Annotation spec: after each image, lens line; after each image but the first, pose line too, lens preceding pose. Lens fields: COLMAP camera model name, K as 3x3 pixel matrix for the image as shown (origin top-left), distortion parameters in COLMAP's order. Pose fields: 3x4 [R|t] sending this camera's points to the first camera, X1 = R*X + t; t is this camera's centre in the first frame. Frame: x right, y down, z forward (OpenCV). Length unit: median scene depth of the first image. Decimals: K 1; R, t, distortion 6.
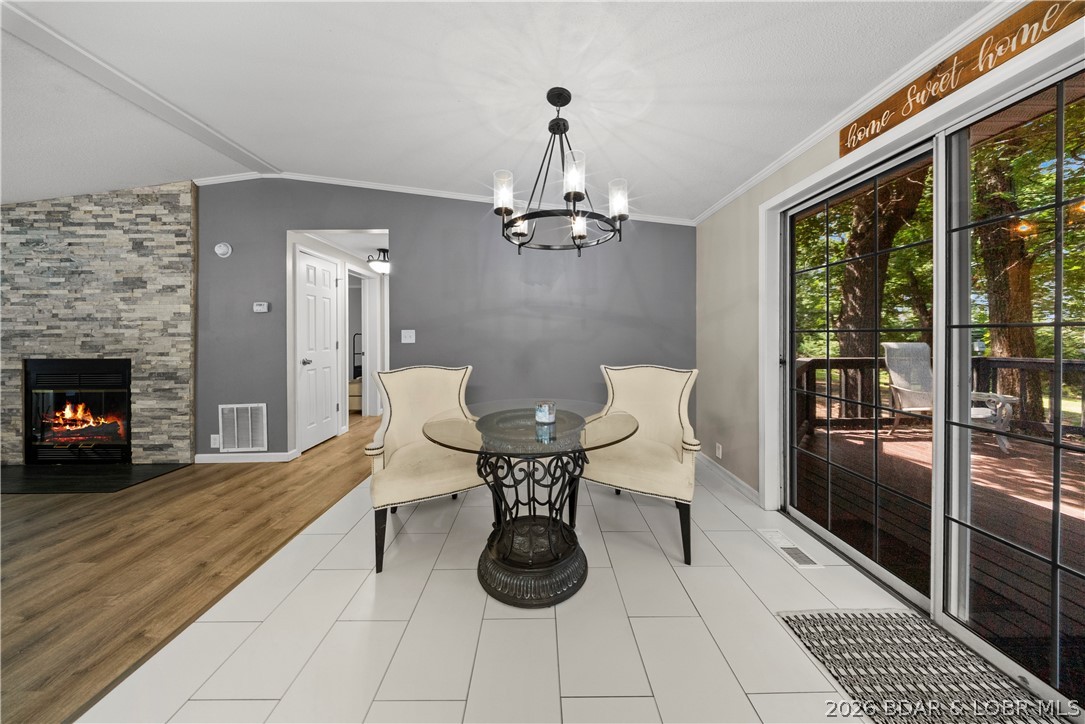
lens RADIAL K [[331.2, 0, 541.2], [0, 331.2, 355.1], [0, 0, 1]] dist [0.002115, -0.000004]
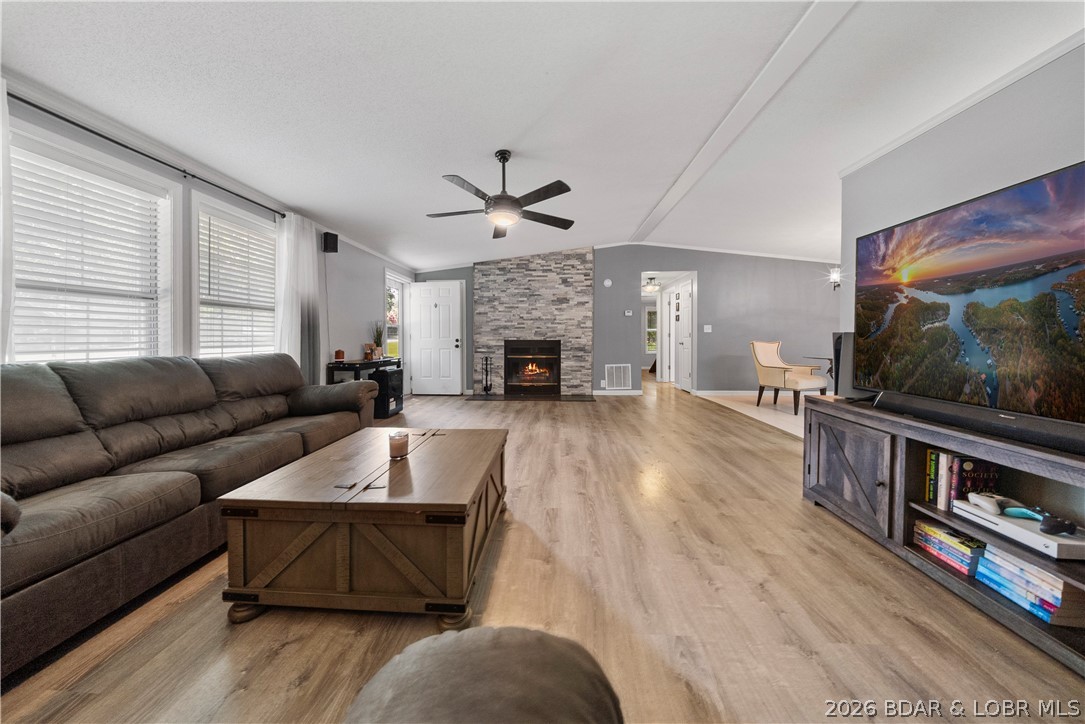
lens RADIAL K [[331.2, 0, 541.5], [0, 331.2, 354.9], [0, 0, 1]] dist [0.002115, -0.000004]
pose [[0.998047, 0.008281, -0.061910, -1.225482], [-0.007865, 0.999945, 0.006952, 0.084248], [0.061964, -0.006452, 0.998058, -0.918885]]
